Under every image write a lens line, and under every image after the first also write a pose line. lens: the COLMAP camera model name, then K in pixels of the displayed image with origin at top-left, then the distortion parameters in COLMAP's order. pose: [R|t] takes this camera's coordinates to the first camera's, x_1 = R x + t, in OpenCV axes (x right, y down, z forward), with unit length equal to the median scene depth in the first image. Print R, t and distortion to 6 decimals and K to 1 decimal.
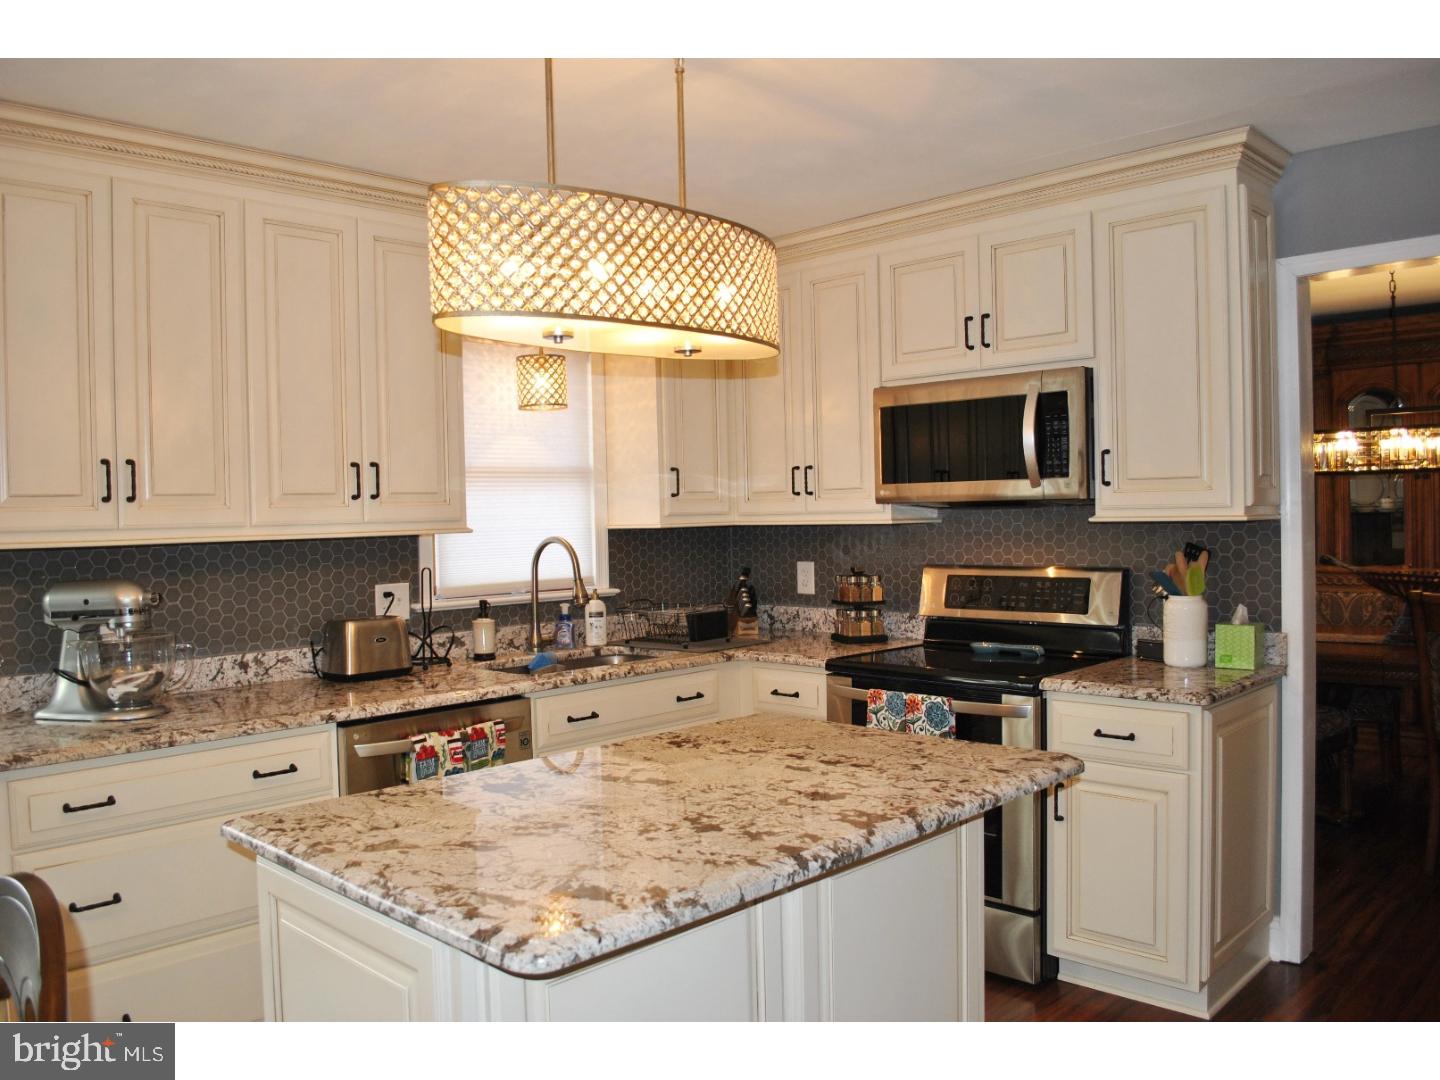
lens RADIAL K [[1136.2, 0, 720.0], [0, 1136.2, 540.0], [0, 0, 1]] dist [-0.078754, 0.001474]
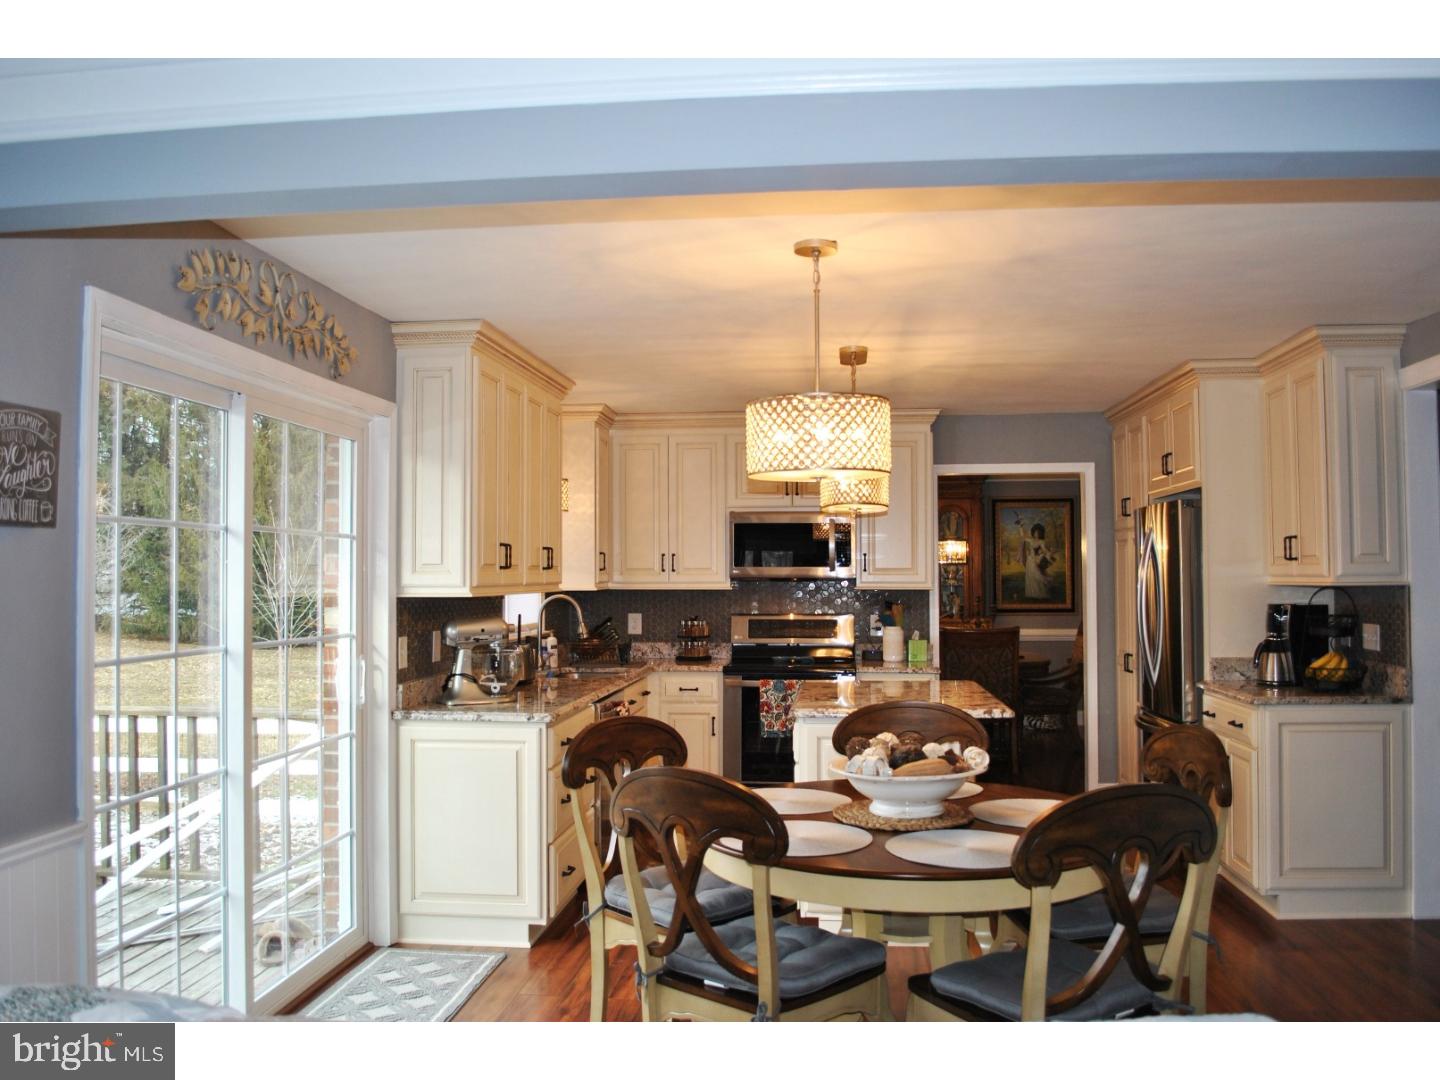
lens RADIAL K [[1173.2, 0, 720.0], [0, 1173.2, 540.0], [0, 0, 1]] dist [-0.084797, 0.001107]
pose [[0.780981, 0.037687, 0.623417, -1.067184], [-0.000049, 0.998181, -0.060282, 0.019729], [-0.624555, 0.047049, 0.779563, -0.425038]]
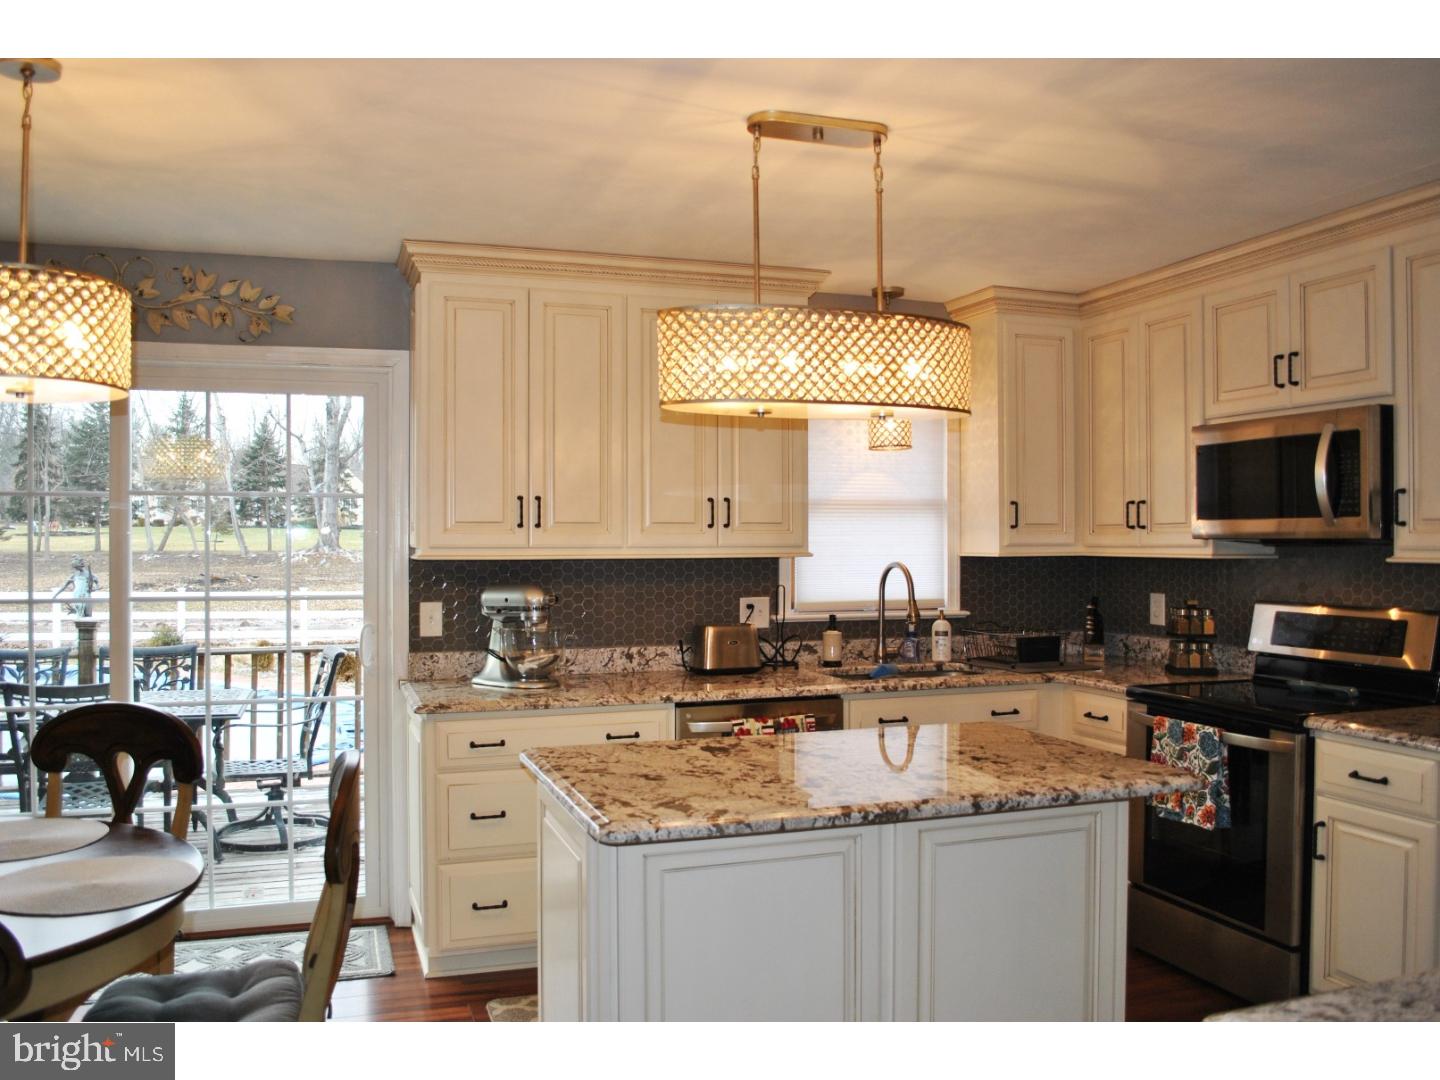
lens RADIAL K [[1173.2, 0, 720.0], [0, 1173.2, 540.0], [0, 0, 1]] dist [-0.084797, 0.001107]
pose [[0.894013, 0.020502, -0.447571, 0.239072], [-0.028552, 0.999529, -0.011246, -0.007405], [0.447130, 0.022833, 0.894178, -0.136241]]
